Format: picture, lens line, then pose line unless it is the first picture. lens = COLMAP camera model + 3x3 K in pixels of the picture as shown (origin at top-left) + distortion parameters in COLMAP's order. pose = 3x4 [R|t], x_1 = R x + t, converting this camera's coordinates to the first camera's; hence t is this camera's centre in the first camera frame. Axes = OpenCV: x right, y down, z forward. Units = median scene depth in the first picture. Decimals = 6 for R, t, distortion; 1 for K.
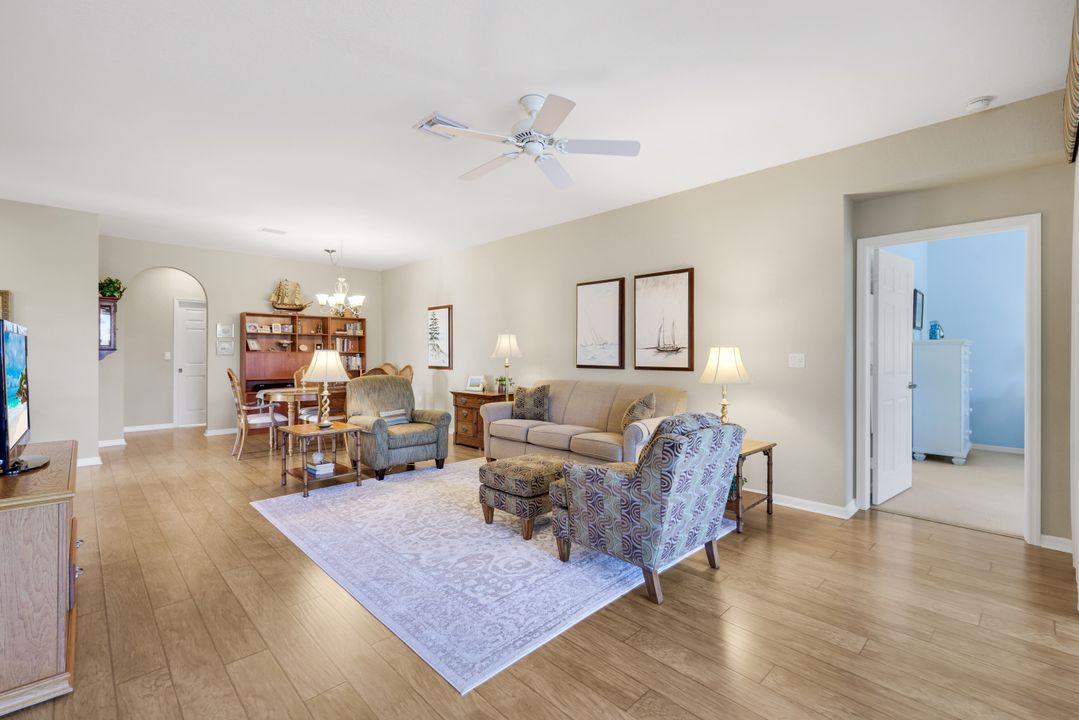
lens RADIAL K [[479.5, 0, 538.6], [0, 479.5, 355.1], [0, 0, 1]] dist [0.010171, -0.000090]
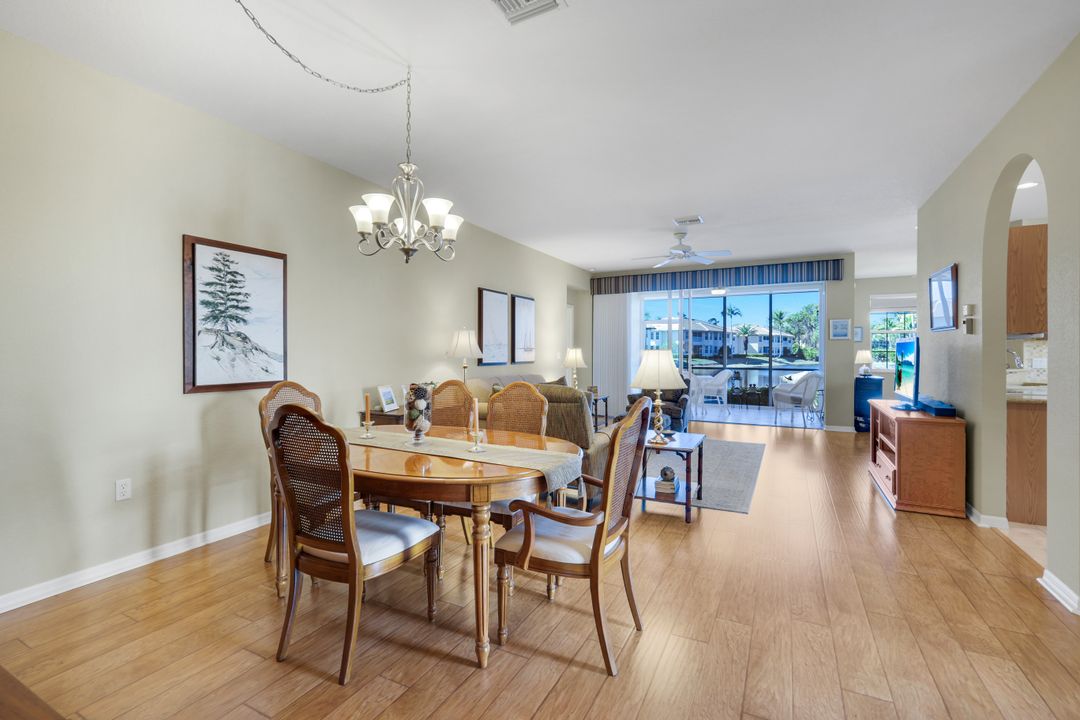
lens RADIAL K [[479.9, 0, 536.8], [0, 479.9, 354.1], [0, 0, 1]] dist [0.010171, -0.000090]
pose [[-0.319136, -0.006766, 0.947685, -0.733941], [0.003922, 0.999957, 0.008460, -0.006053], [-0.947701, 0.006417, -0.319095, 0.918622]]
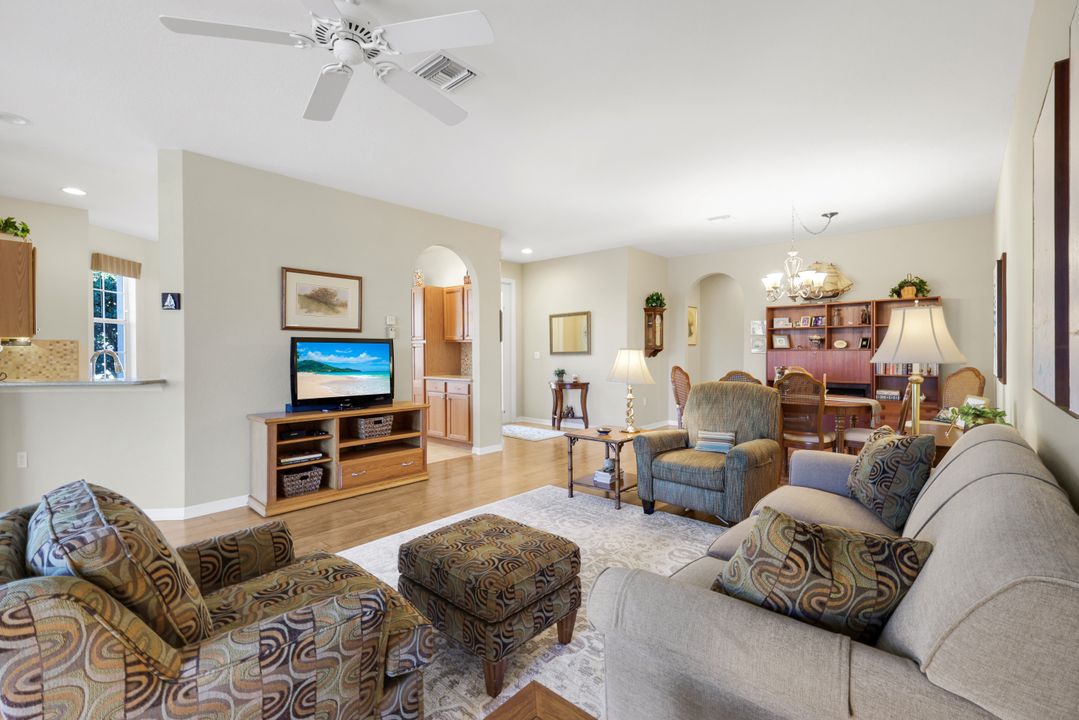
lens RADIAL K [[479.5, 0, 538.7], [0, 479.5, 354.5], [0, 0, 1]] dist [0.010171, -0.000090]
pose [[0.069051, 0.007536, -0.997585, 0.280376], [-0.000552, 0.999972, 0.007516, -0.004249], [0.997613, 0.000032, 0.069053, 0.488587]]
